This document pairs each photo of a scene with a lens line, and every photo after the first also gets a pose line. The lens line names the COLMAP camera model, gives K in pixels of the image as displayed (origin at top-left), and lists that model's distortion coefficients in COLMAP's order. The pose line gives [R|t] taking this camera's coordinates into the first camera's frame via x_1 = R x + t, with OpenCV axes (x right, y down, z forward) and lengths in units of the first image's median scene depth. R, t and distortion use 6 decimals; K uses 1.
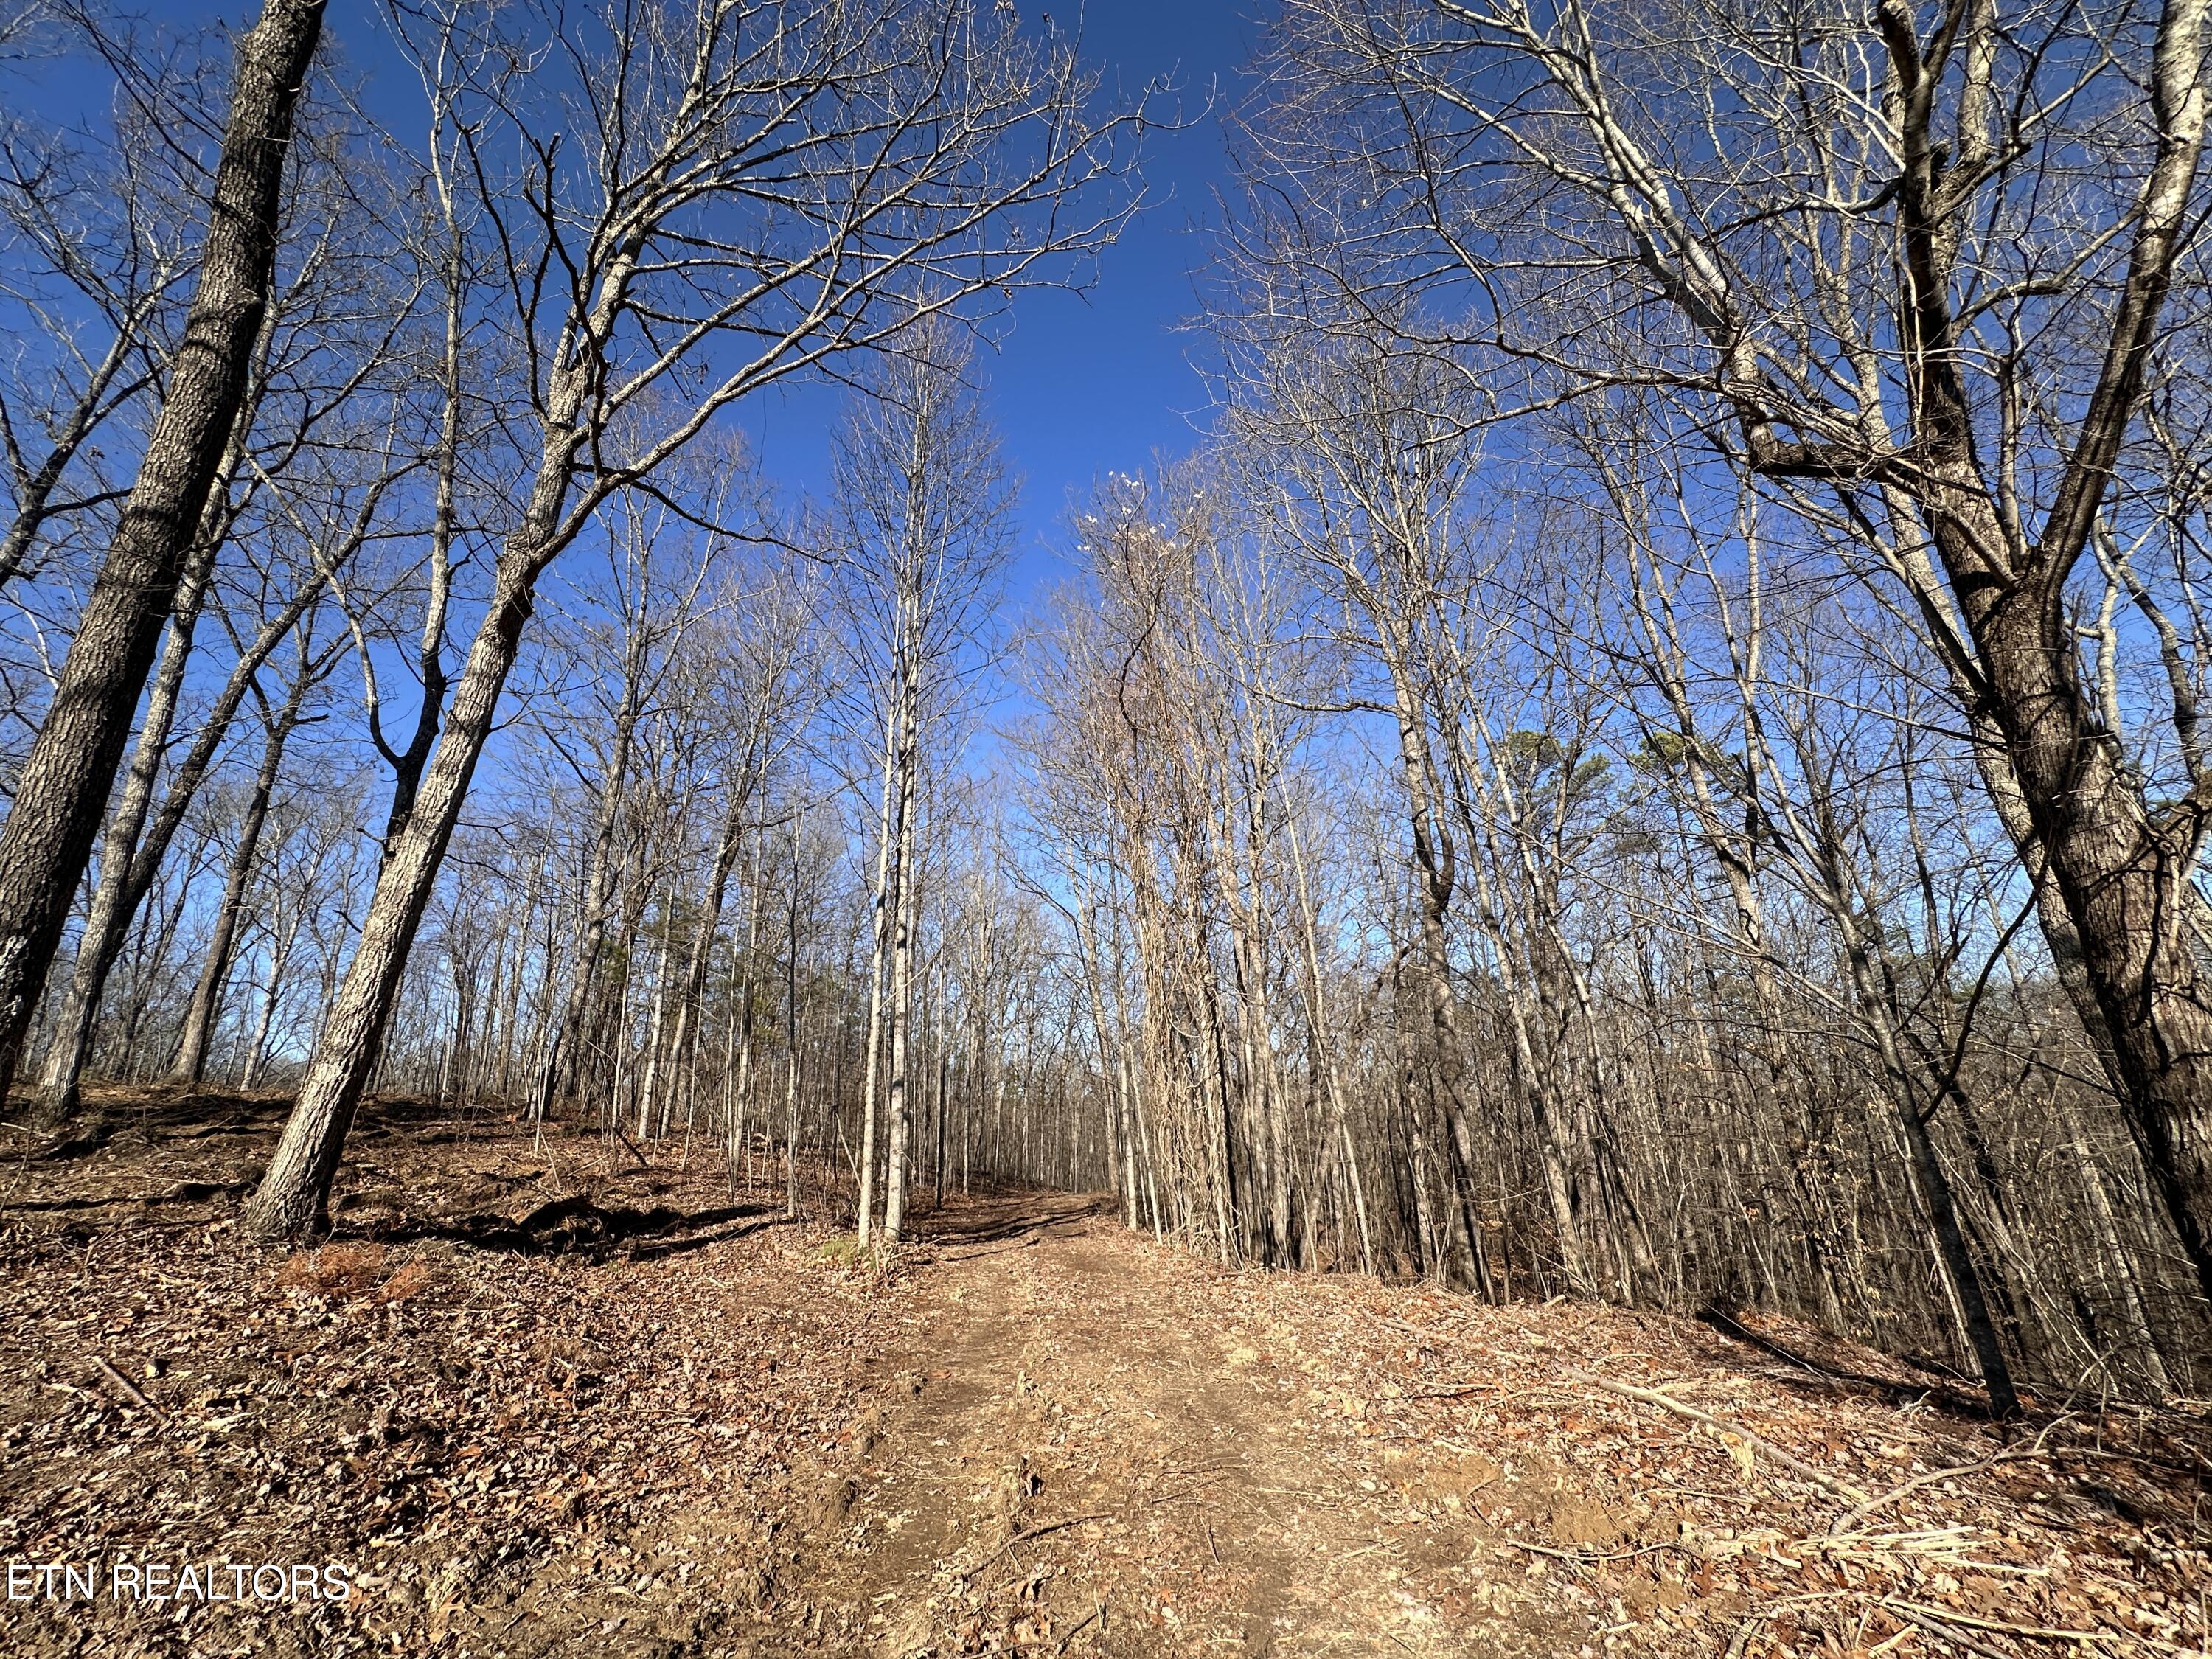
lens RADIAL K [[875.8, 0, 1110.2], [0, 875.8, 830.3], [0, 0, 1]] dist [-0.002670, 0.000381]
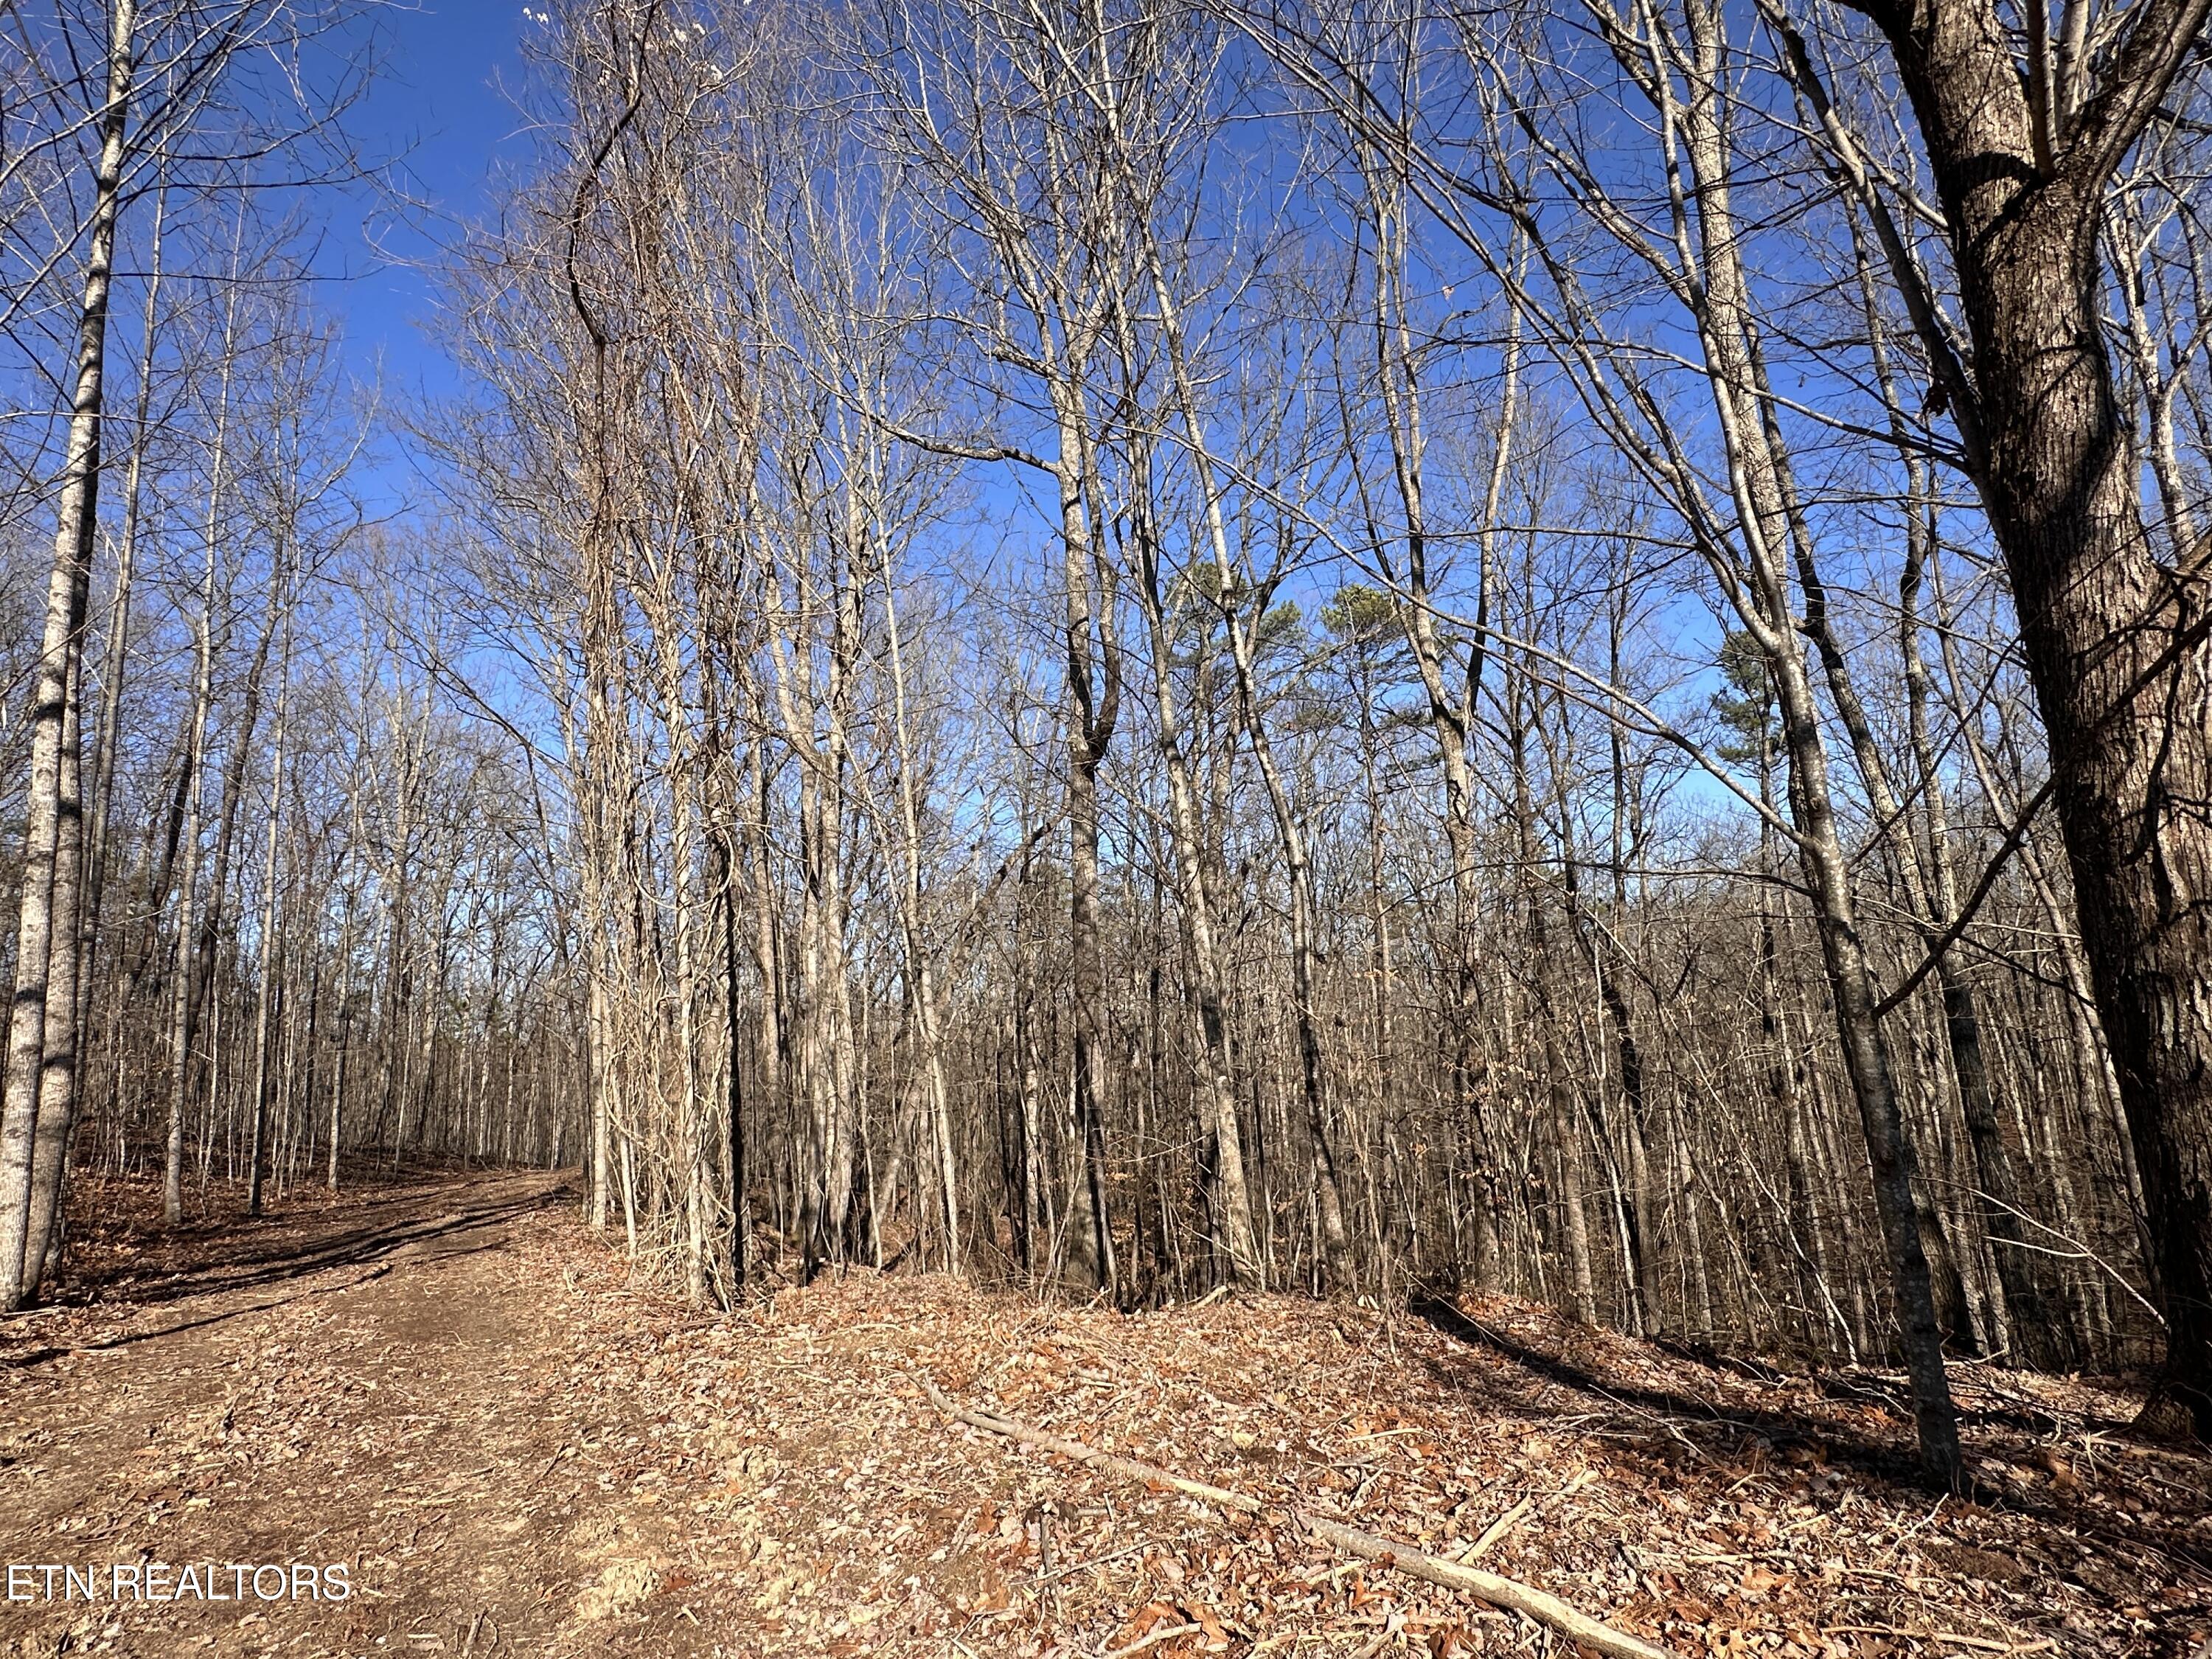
lens RADIAL K [[1150.8, 0, 1097.1], [0, 1150.8, 828.9], [0, 0, 1]] dist [-0.005346, -0.001726]
pose [[0.929557, 0.045378, 0.365874, 0.076571], [-0.089483, 0.990491, 0.104498, 0.088902], [-0.357653, -0.129876, 0.924779, 0.244124]]
